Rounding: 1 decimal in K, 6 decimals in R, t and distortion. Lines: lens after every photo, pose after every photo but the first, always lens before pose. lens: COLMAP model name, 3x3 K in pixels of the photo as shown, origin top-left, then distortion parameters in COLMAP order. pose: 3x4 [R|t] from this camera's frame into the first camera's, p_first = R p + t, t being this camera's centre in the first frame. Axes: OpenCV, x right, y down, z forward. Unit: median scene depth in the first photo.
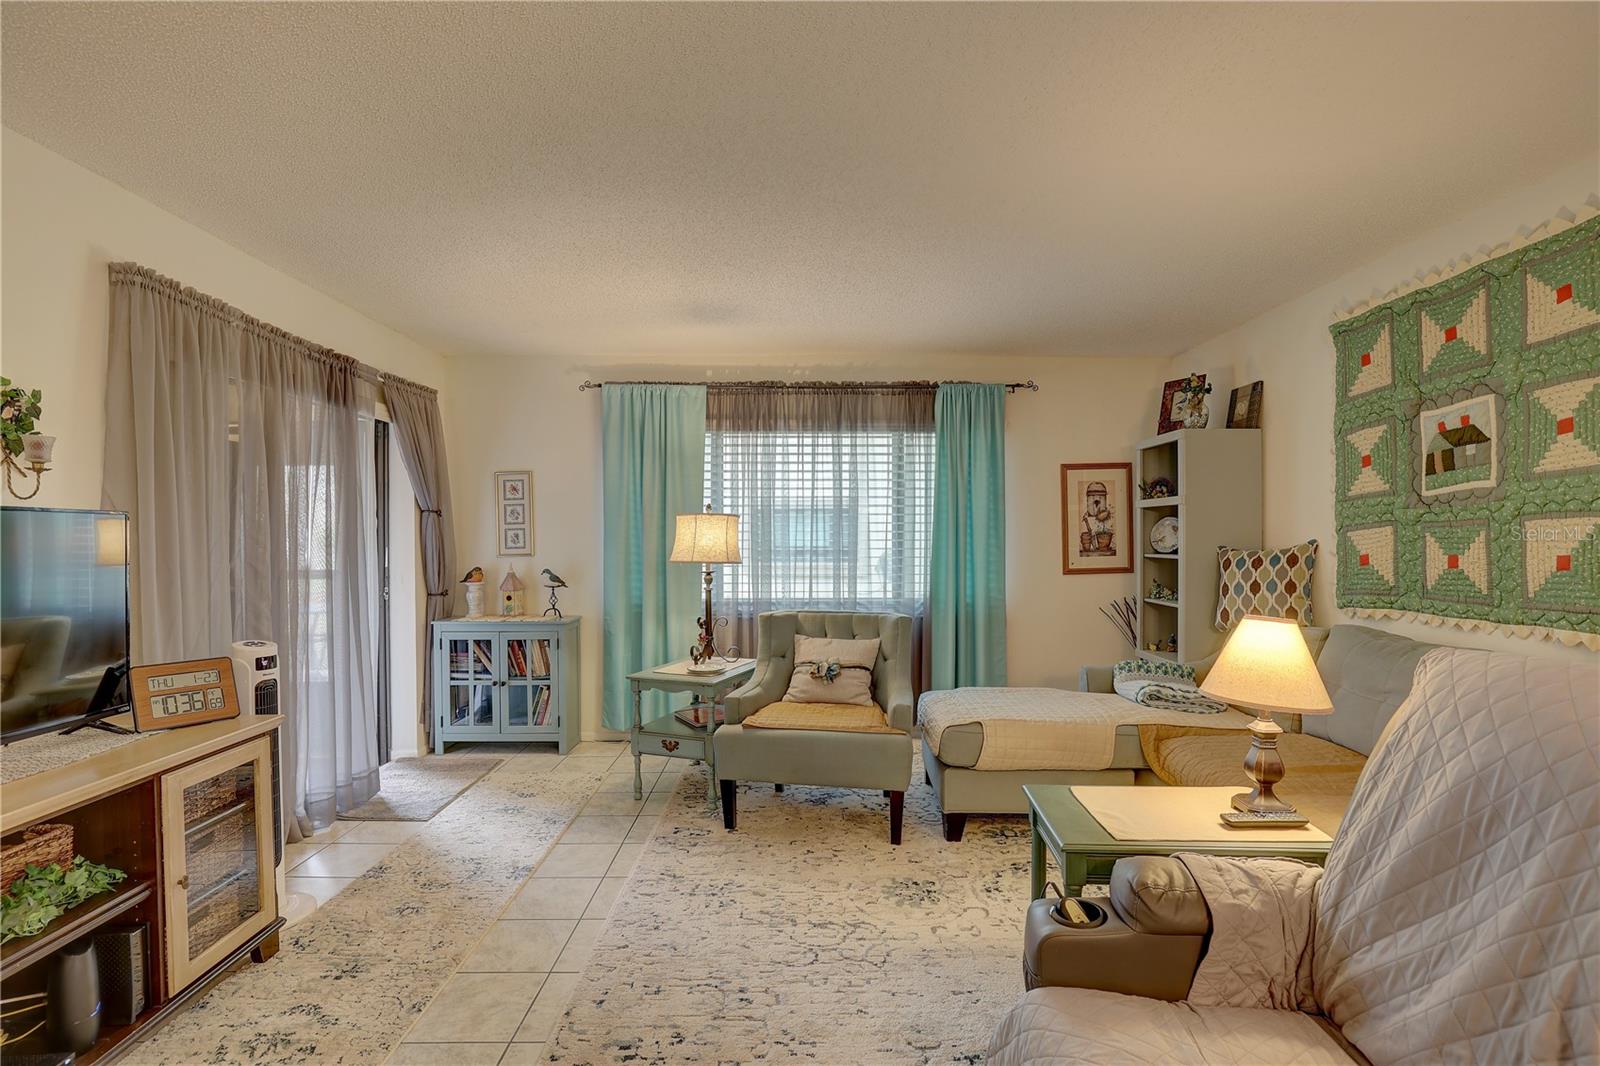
lens RADIAL K [[732.1, 0, 807.0], [0, 732.1, 536.2], [0, 0, 1]] dist [-0.036760, 0.007253]
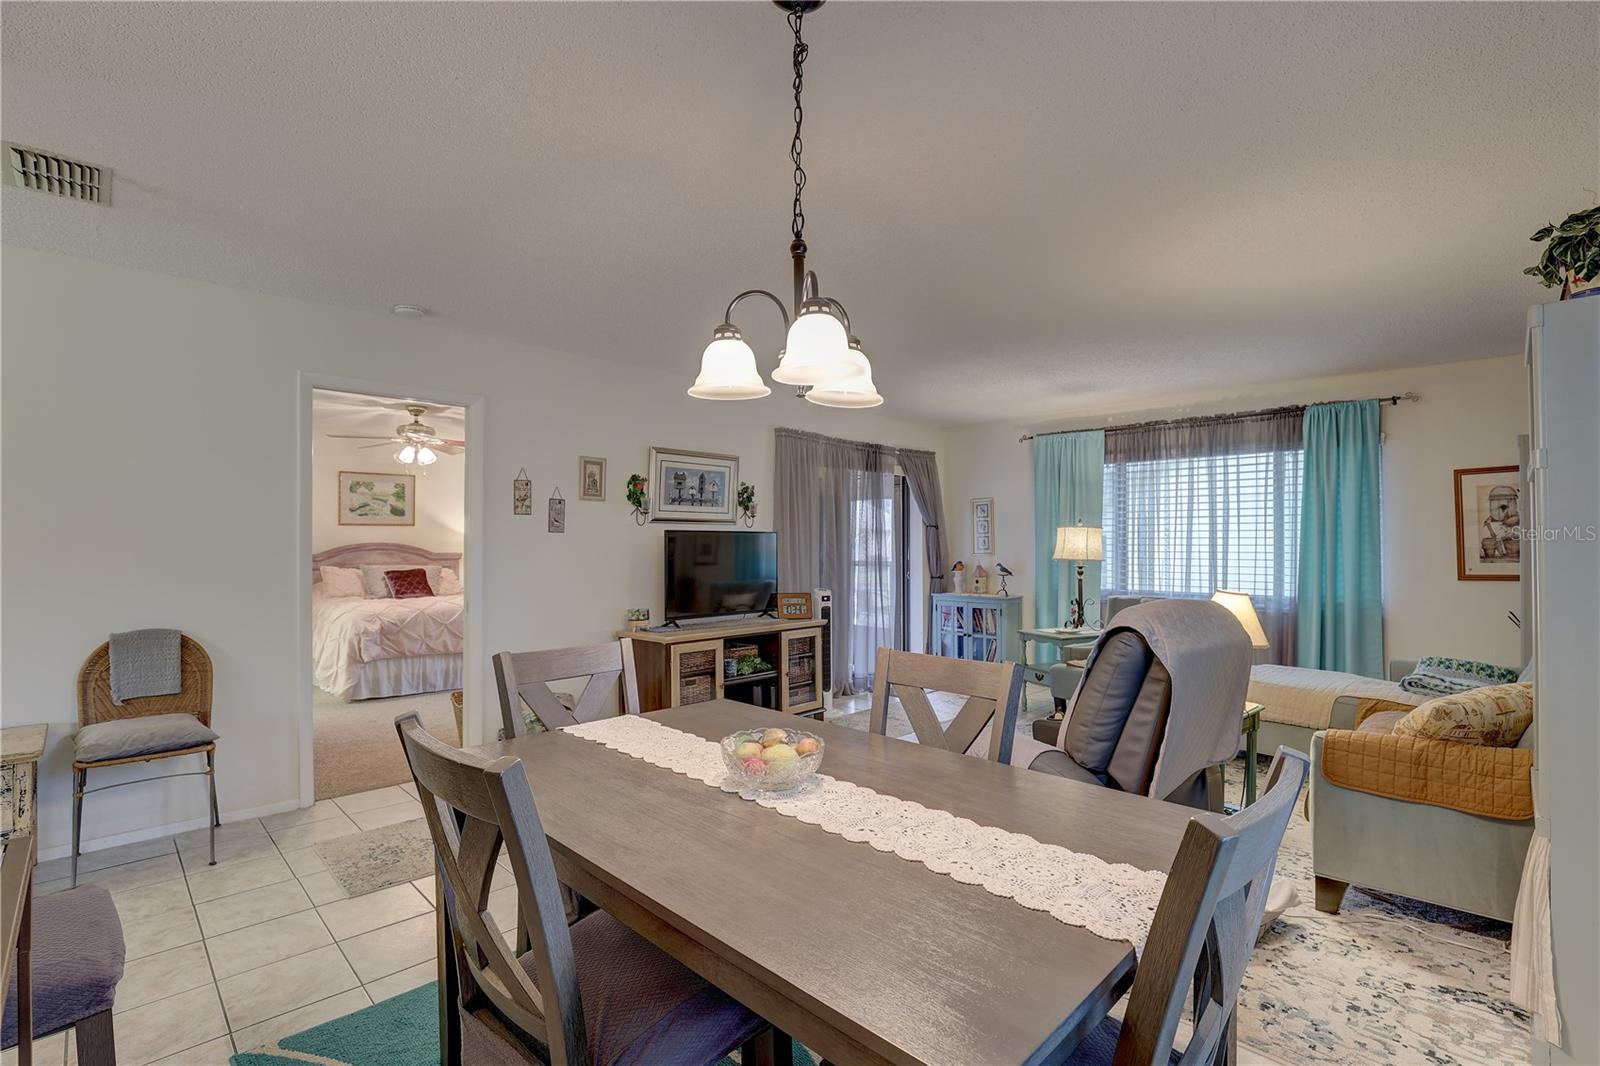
lens RADIAL K [[732.1, 0, 804.0], [0, 732.1, 539.1], [0, 0, 1]] dist [-0.036760, 0.007253]
pose [[0.691208, -0.001707, -0.722654, 0.597459], [0.000115, 0.999997, -0.002253, -0.001937], [0.722656, 0.001474, 0.691206, -0.439887]]
